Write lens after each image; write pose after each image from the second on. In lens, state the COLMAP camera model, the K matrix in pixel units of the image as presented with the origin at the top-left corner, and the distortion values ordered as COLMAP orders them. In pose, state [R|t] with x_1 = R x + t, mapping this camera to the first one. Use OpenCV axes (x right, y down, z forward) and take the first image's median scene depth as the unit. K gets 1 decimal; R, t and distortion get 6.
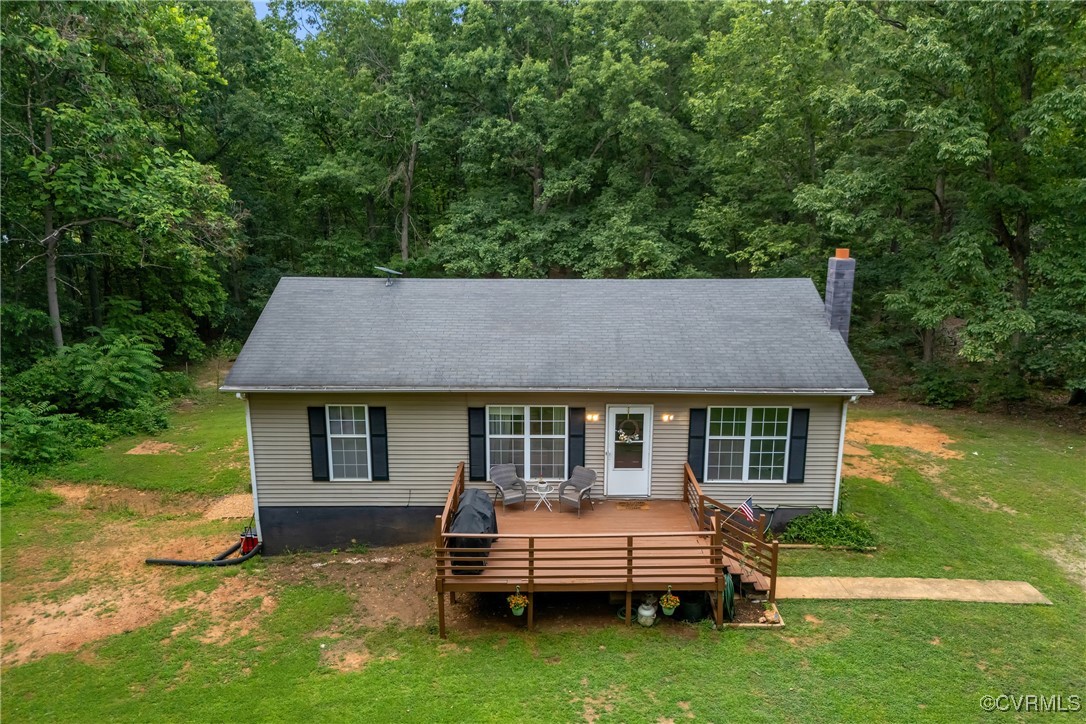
lens RADIAL K [[808.5, 0, 543.0], [0, 808.5, 362.0], [0, 0, 1]] dist [0.024037, -0.010410]
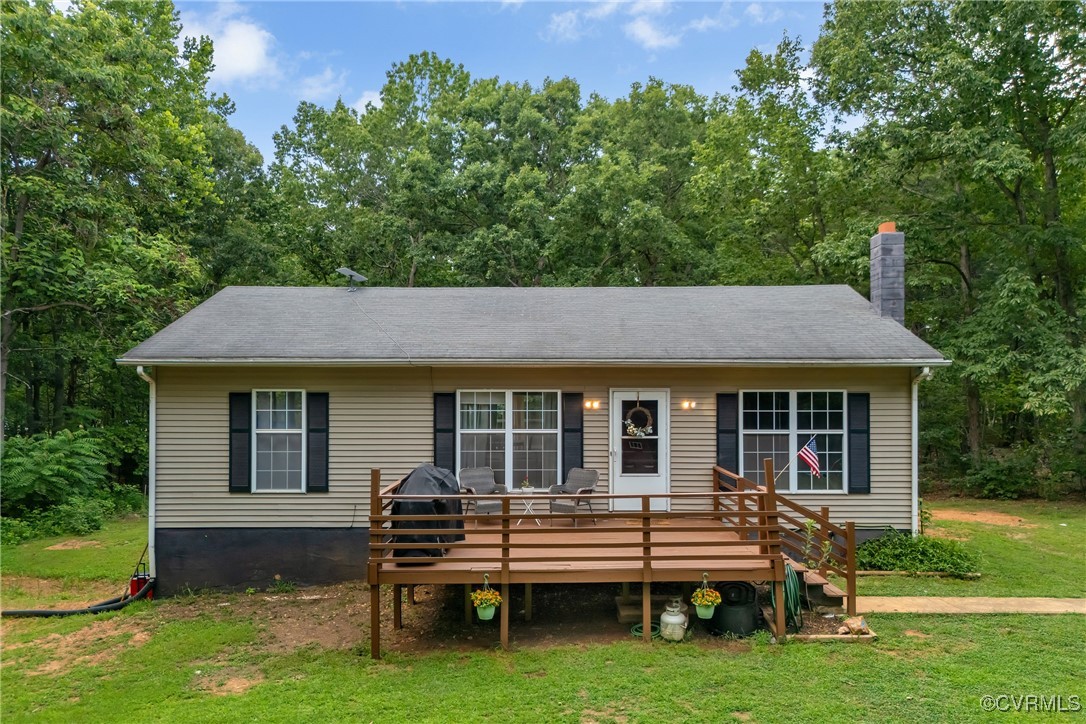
lens RADIAL K [[808.5, 0, 543.0], [0, 808.5, 362.0], [0, 0, 1]] dist [0.024037, -0.010410]
pose [[0.999981, -0.003169, -0.005233, 0.017646], [0.001800, 0.969934, -0.243363, 0.217127], [0.005847, 0.243349, 0.969921, 0.229110]]
